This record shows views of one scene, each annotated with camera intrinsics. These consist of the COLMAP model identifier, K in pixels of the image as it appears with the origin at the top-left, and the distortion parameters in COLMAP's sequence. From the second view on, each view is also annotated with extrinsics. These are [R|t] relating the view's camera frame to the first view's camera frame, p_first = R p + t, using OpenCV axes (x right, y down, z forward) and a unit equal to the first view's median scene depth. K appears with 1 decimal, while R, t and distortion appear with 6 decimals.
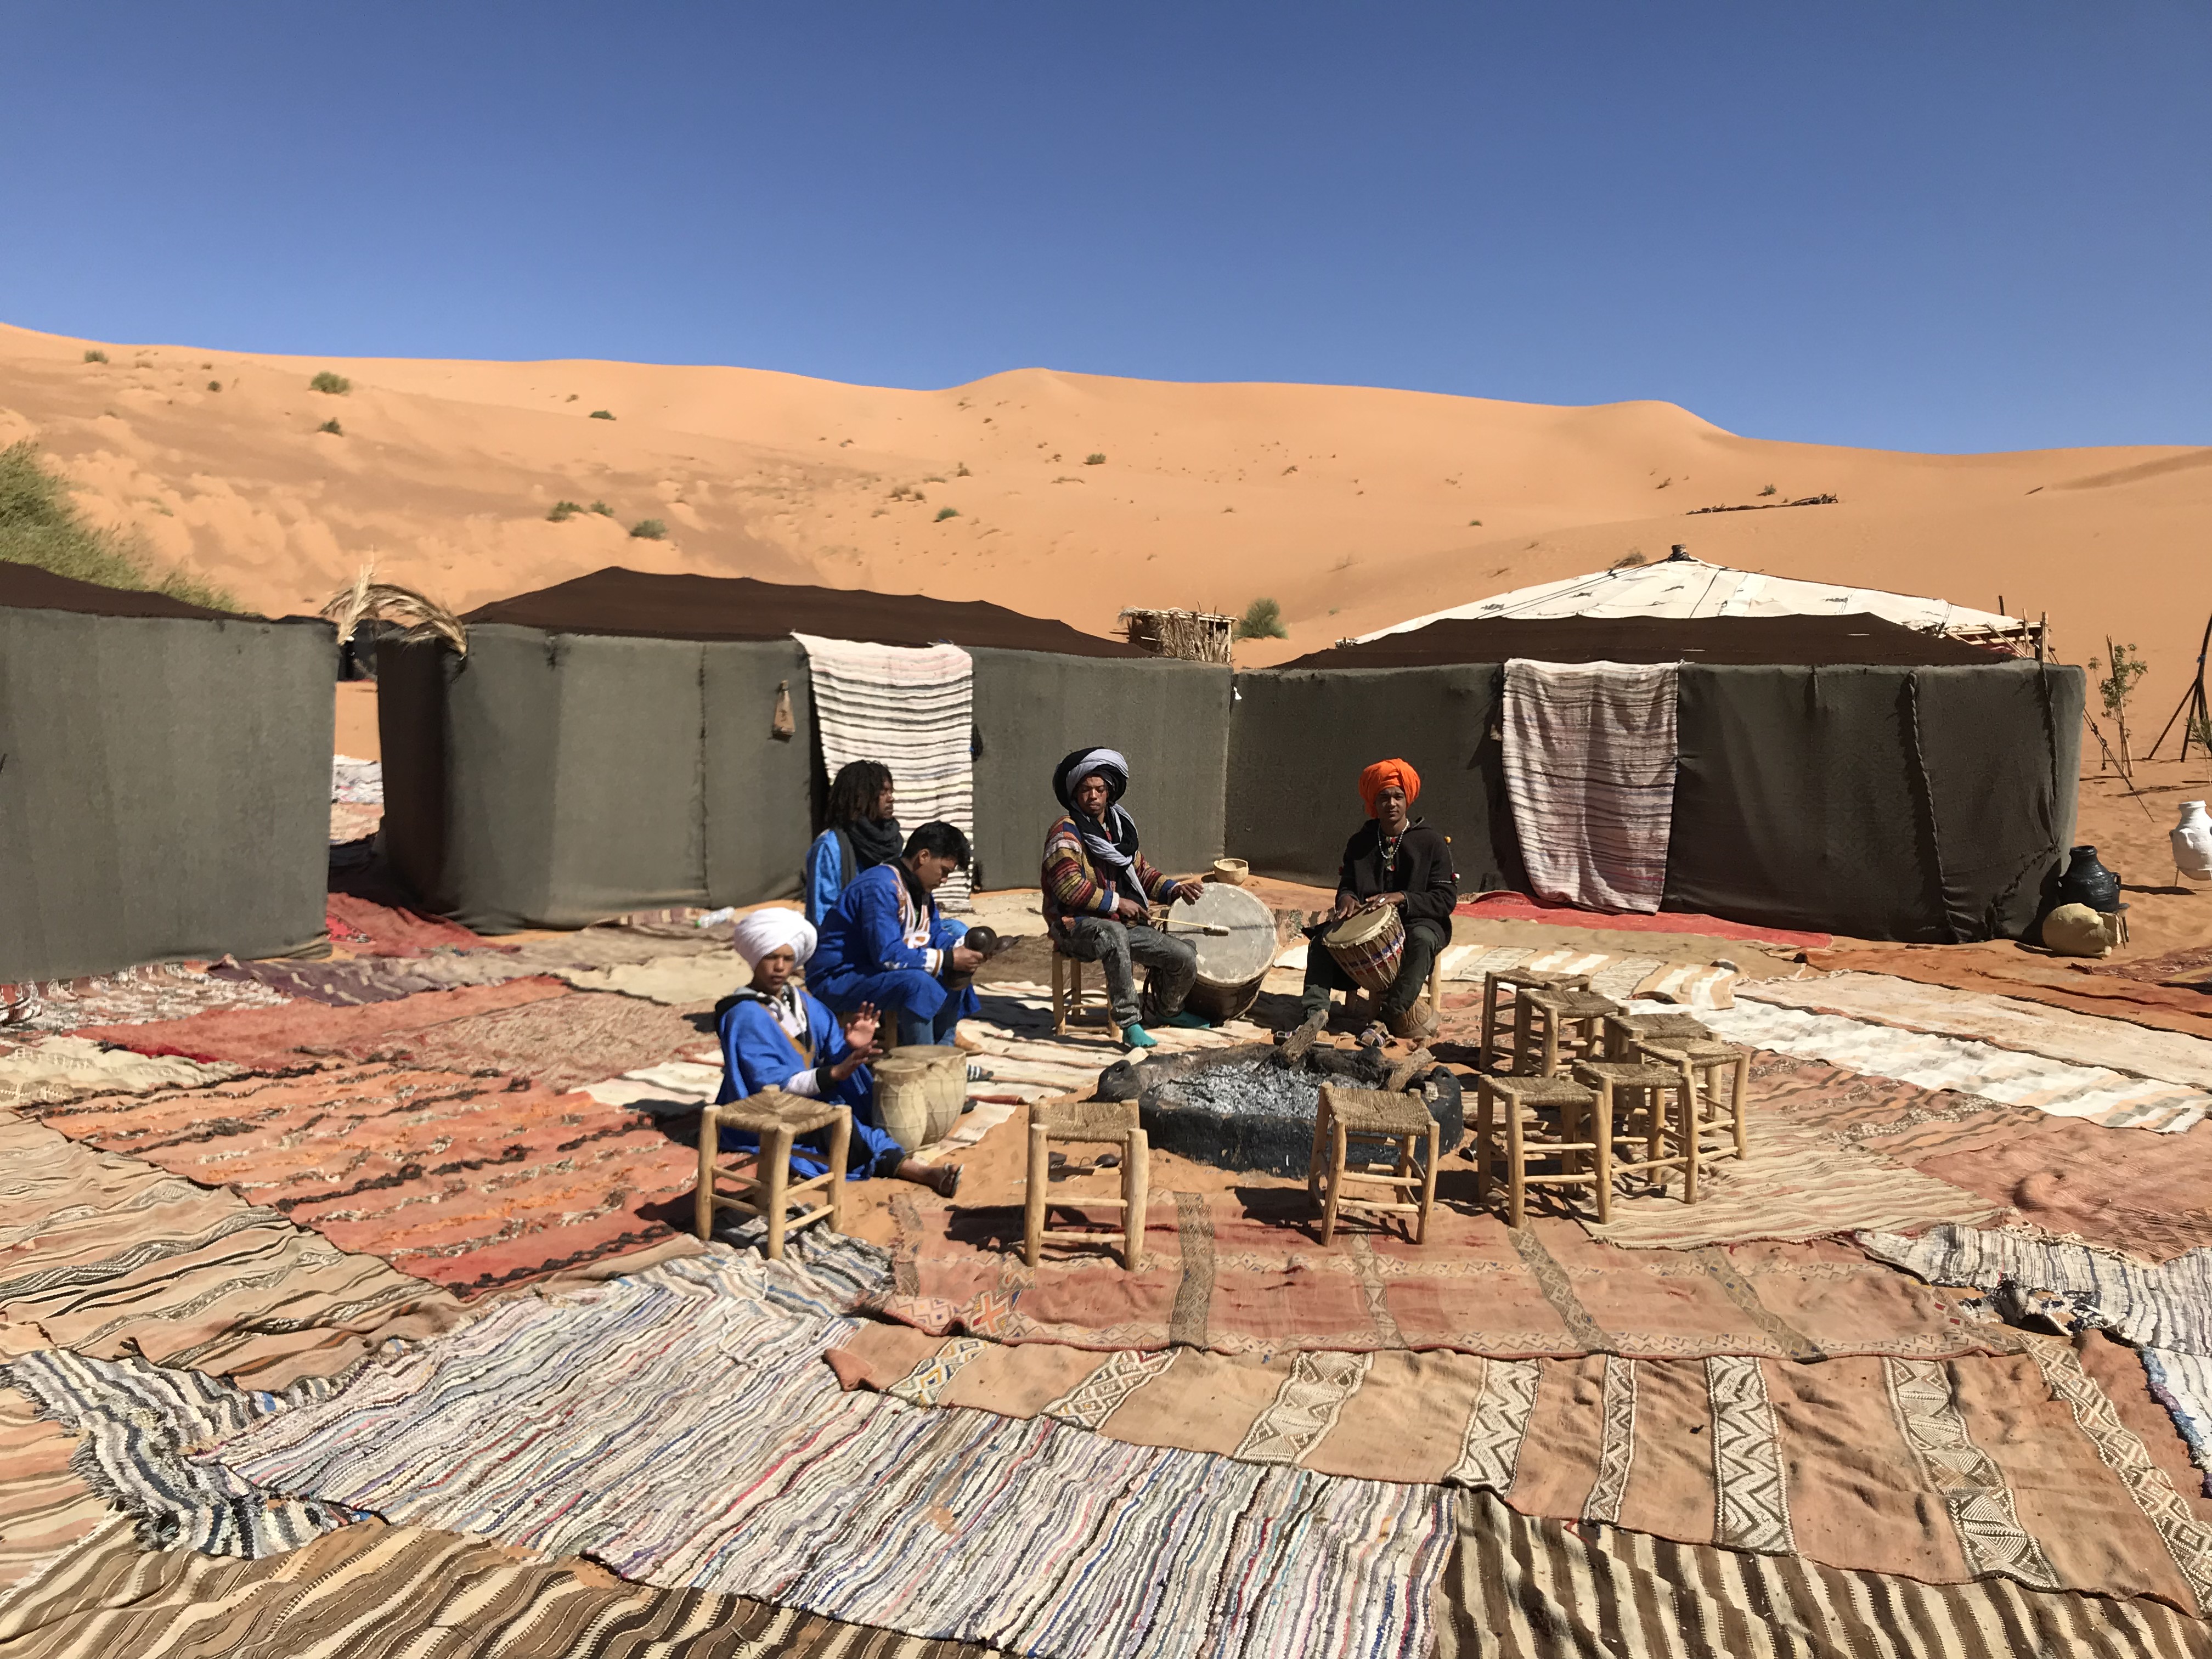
lens RADIAL K [[1818.5, 0, 1100.8], [0, 1818.5, 838.5], [0, 0, 1]] dist [0.000111, 0.006017]
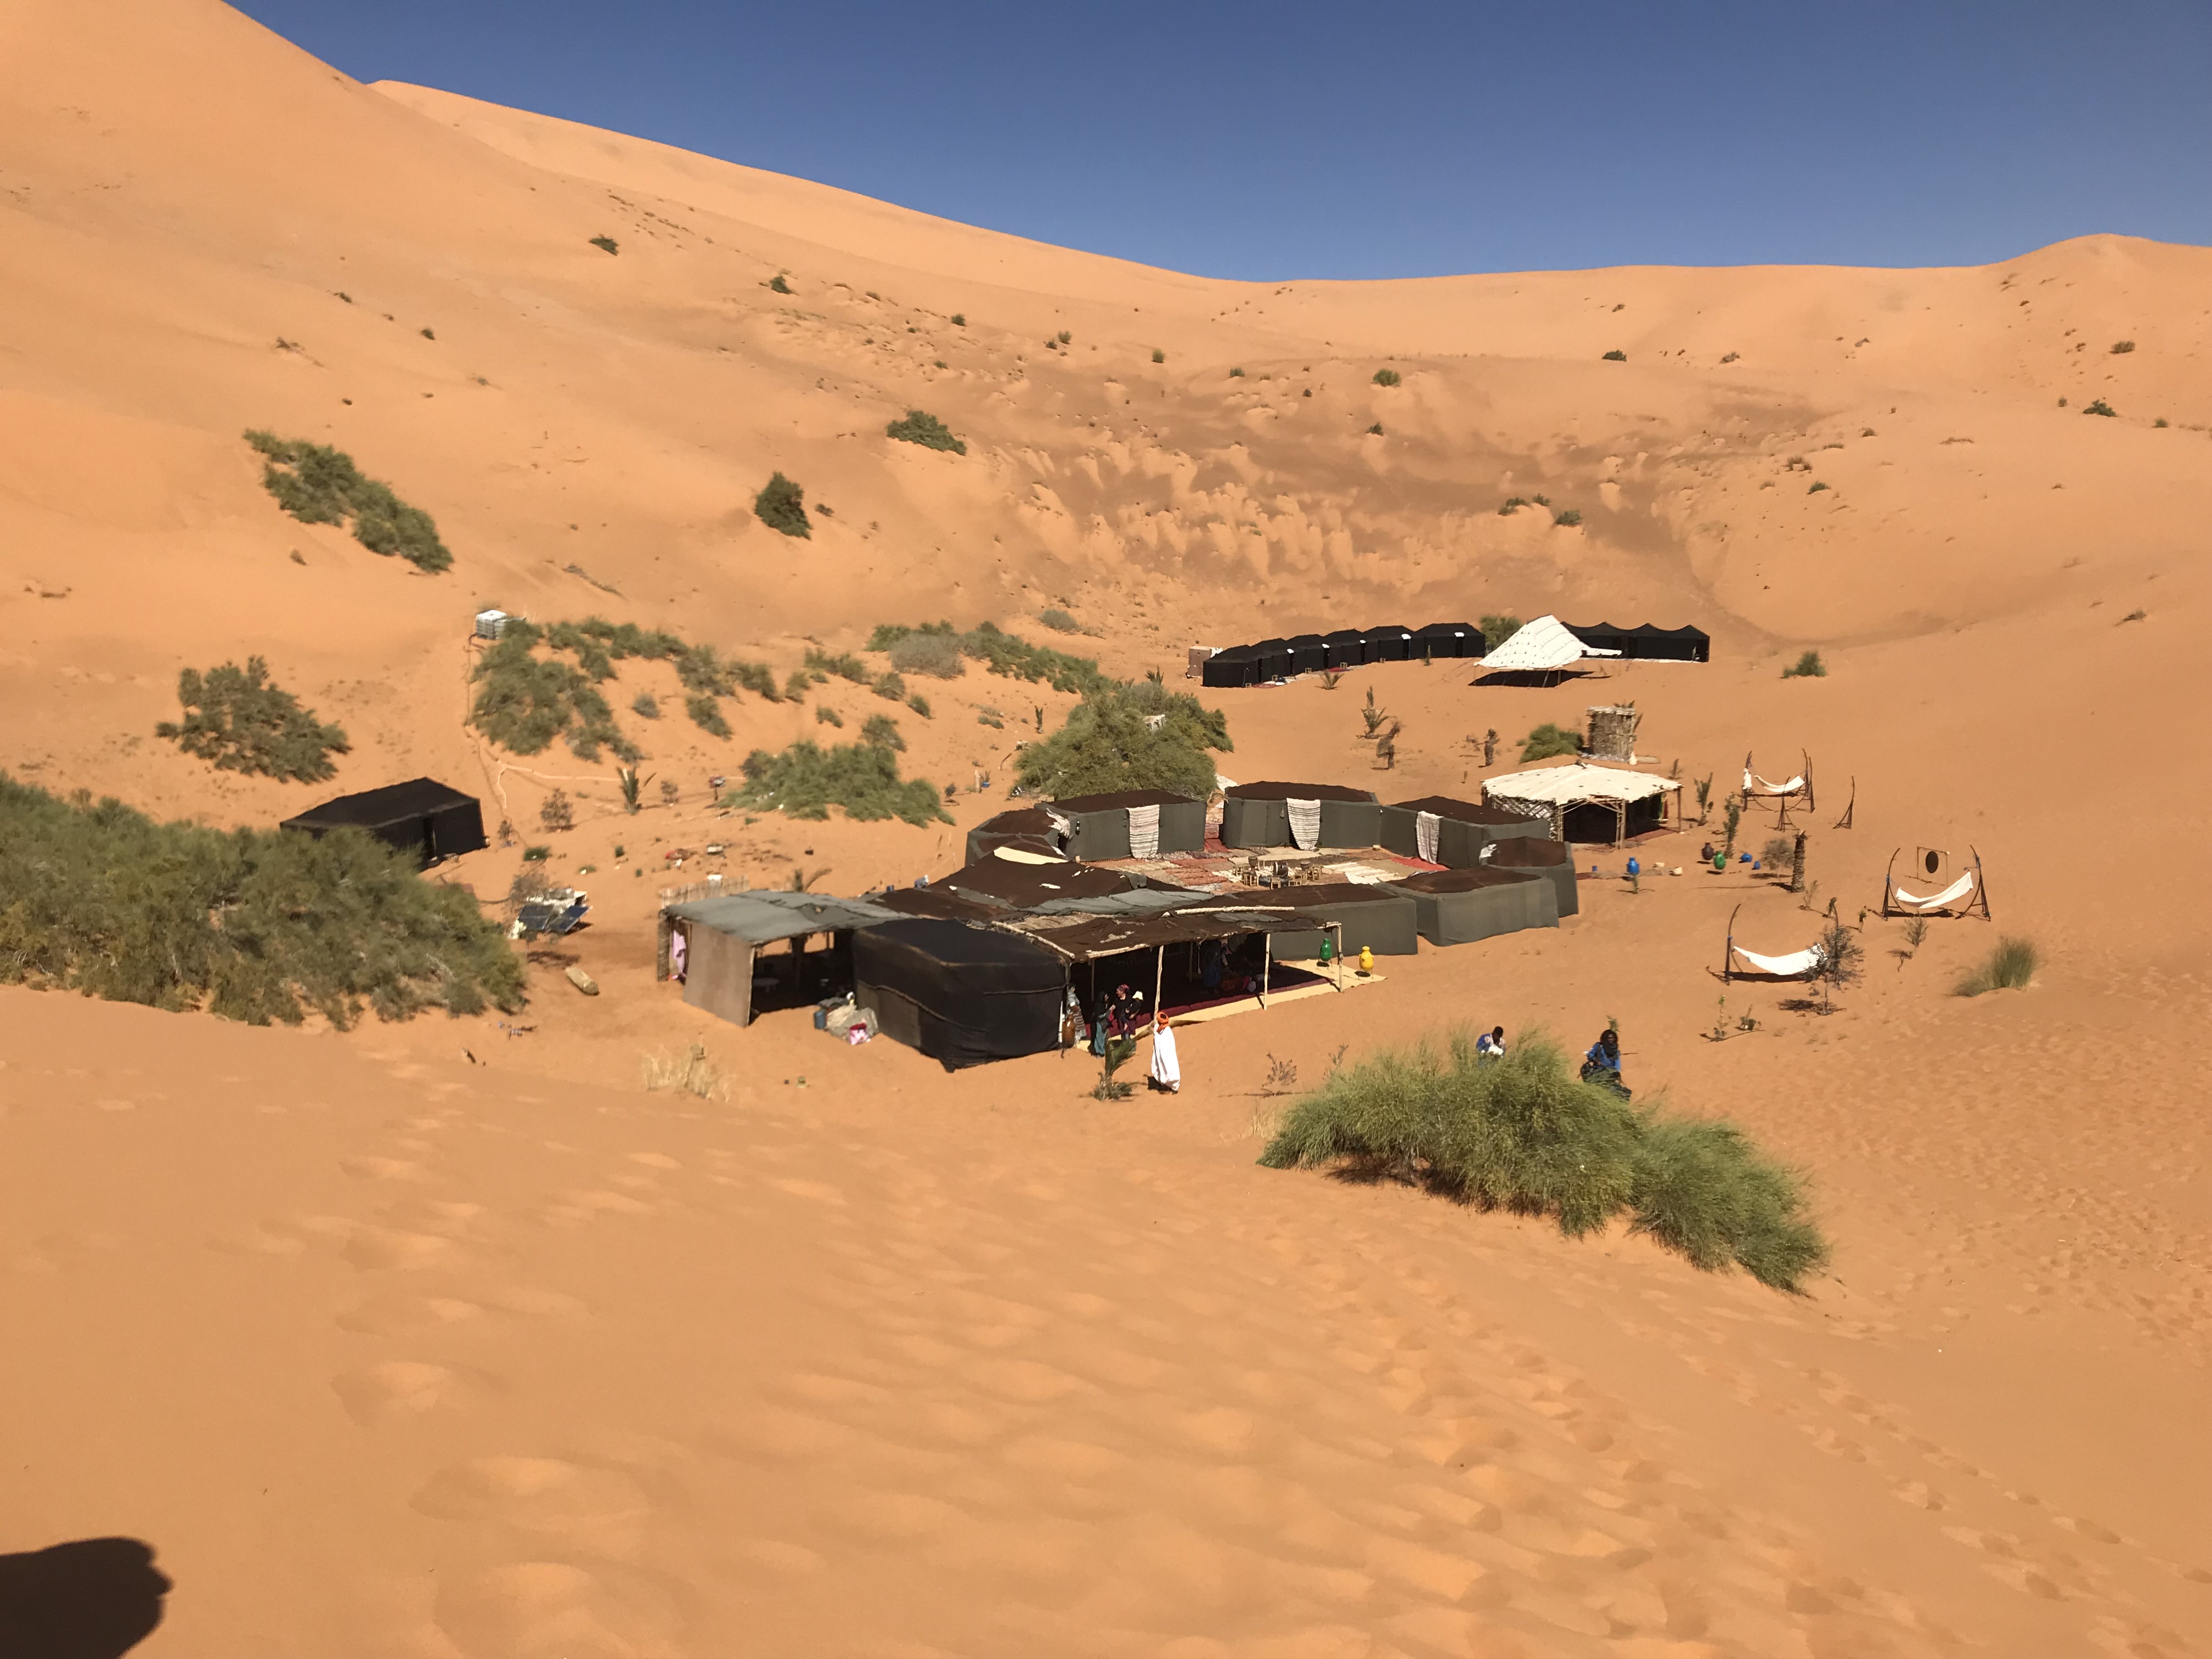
lens RADIAL K [[1818.5, 0, 1108.5], [0, 1818.5, 833.2], [0, 0, 1]] dist [0.000111, 0.006017]
pose [[0.837983, 0.087252, -0.538676, 2.244802], [-0.039804, 0.994278, 0.099128, -0.508262], [0.544242, -0.061626, 0.836661, -3.714877]]
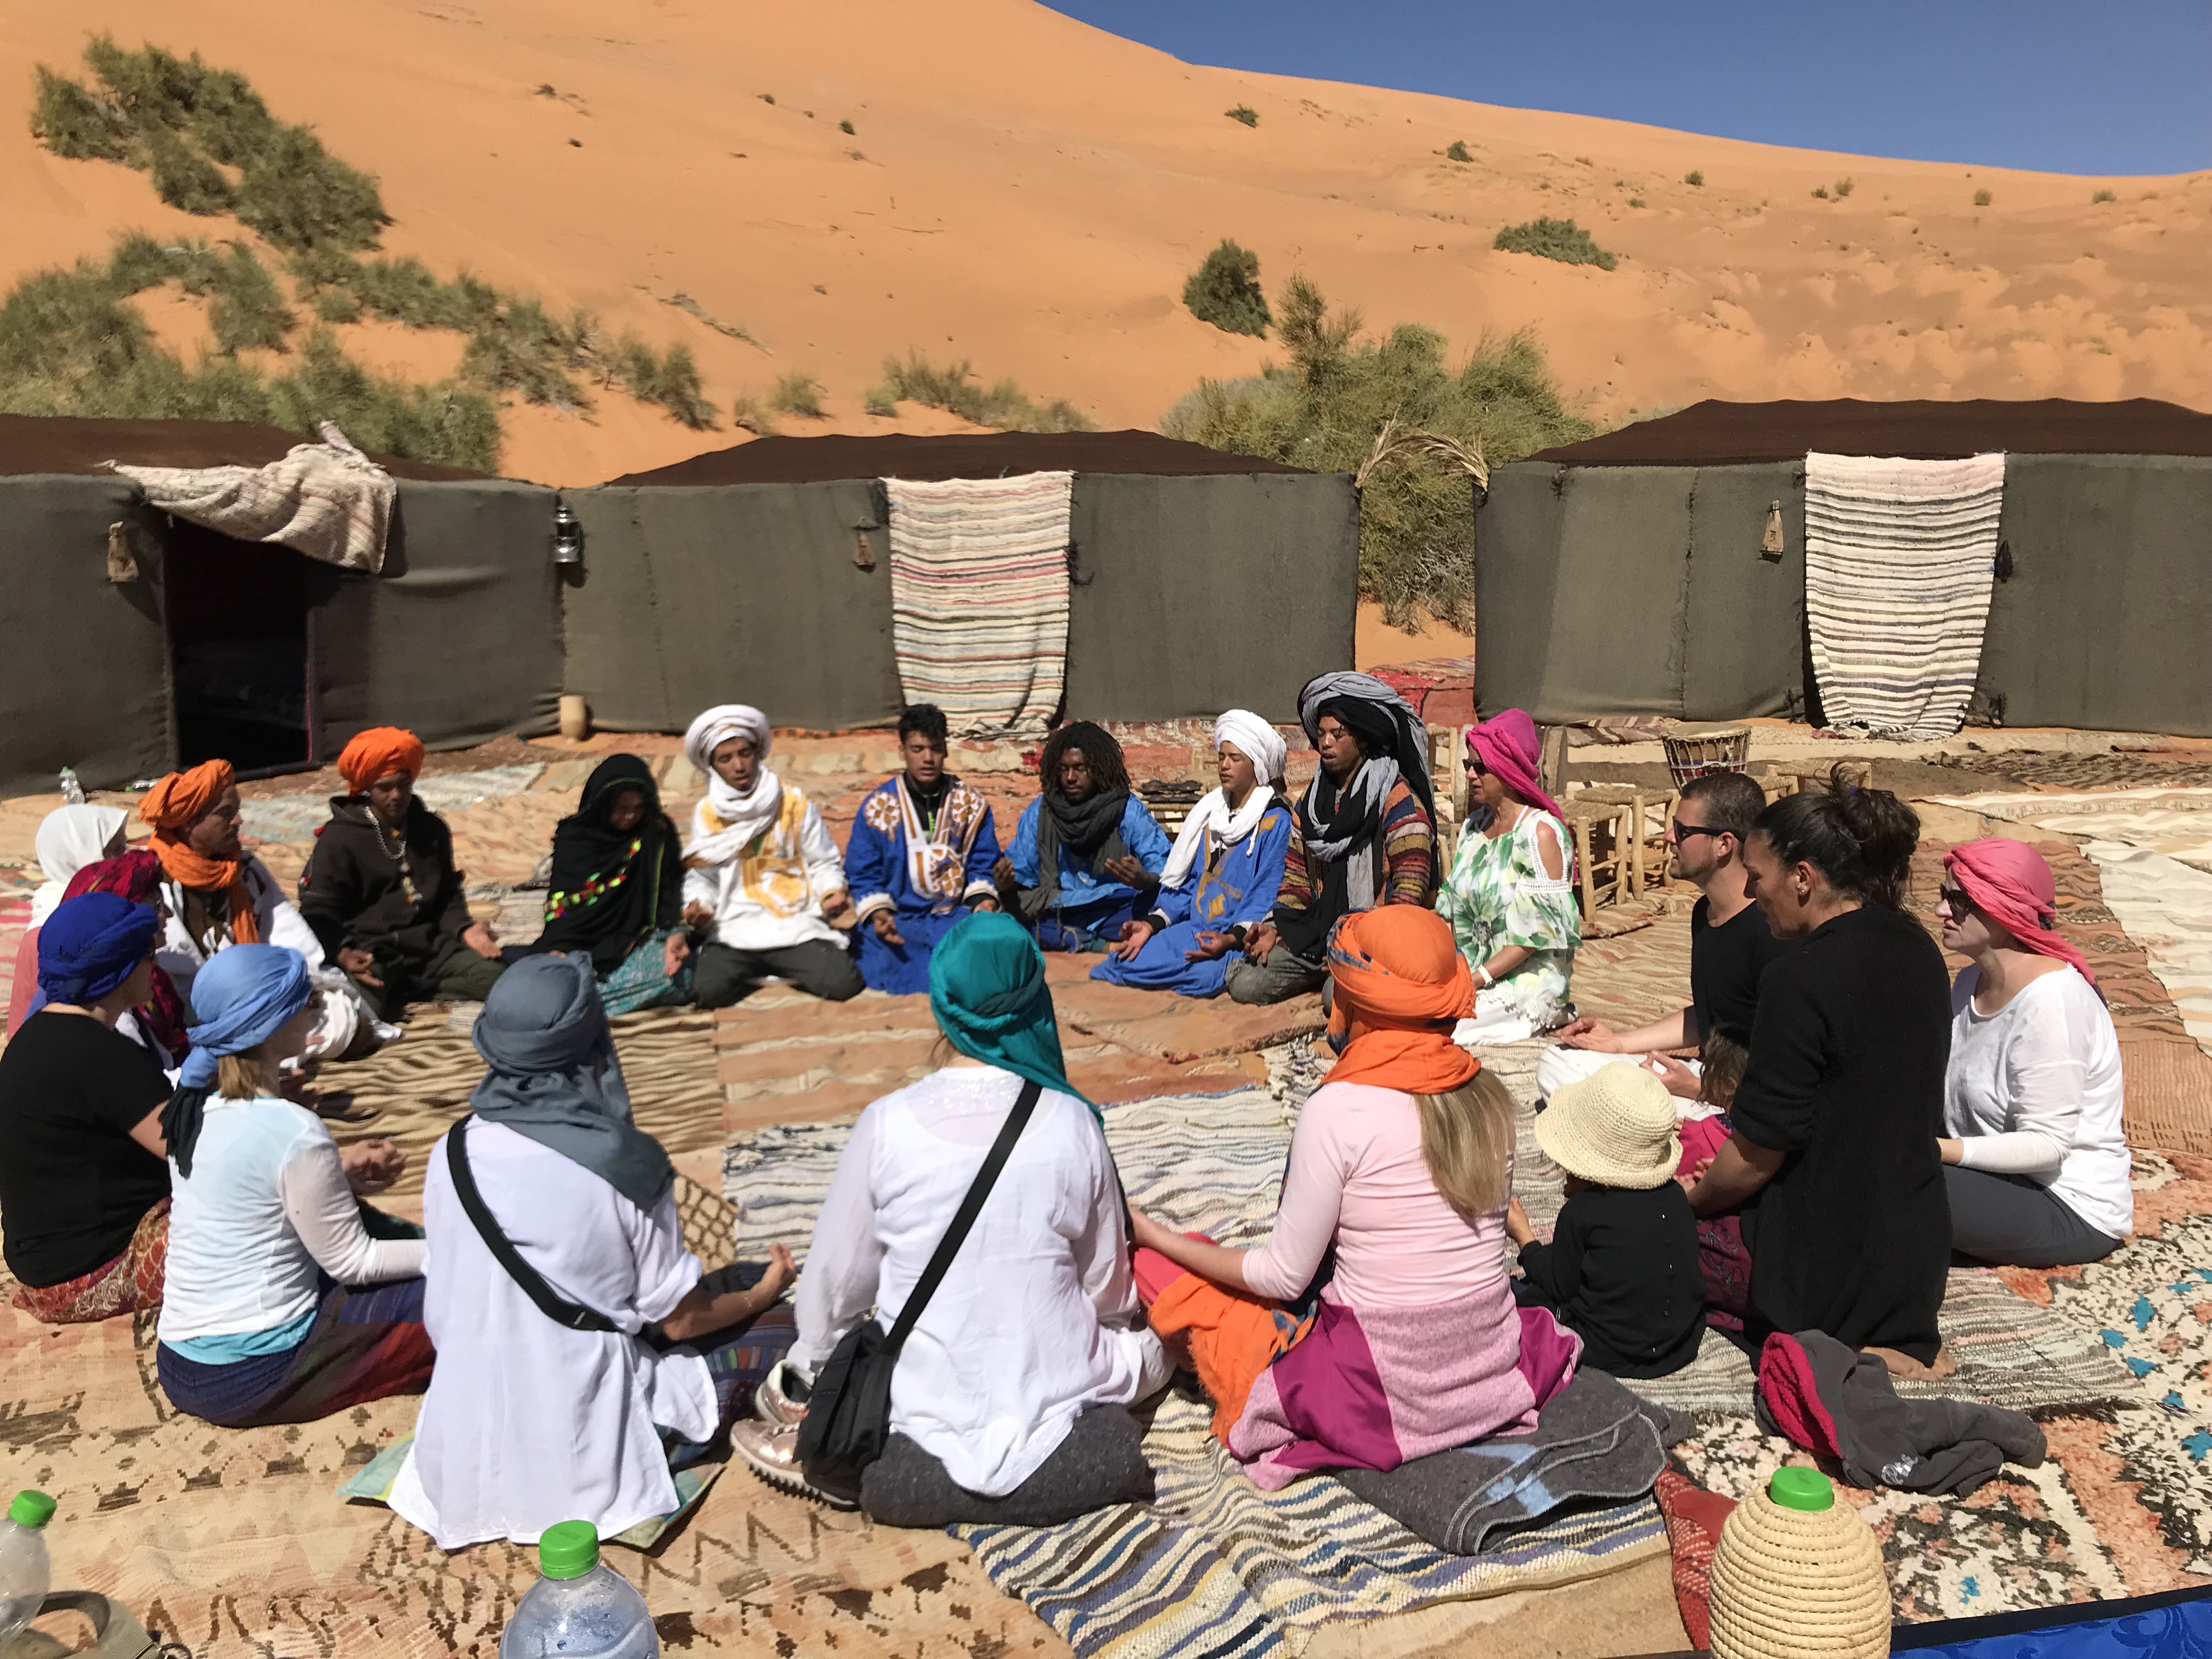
lens RADIAL K [[1818.5, 0, 1095.4], [0, 1818.5, 822.0], [0, 0, 1]] dist [0.000111, 0.006017]
pose [[0.521251, 0.109879, -0.846300, 0.481513], [-0.047210, 0.993871, 0.099961, 0.007291], [0.852096, -0.012151, 0.523244, 0.135010]]
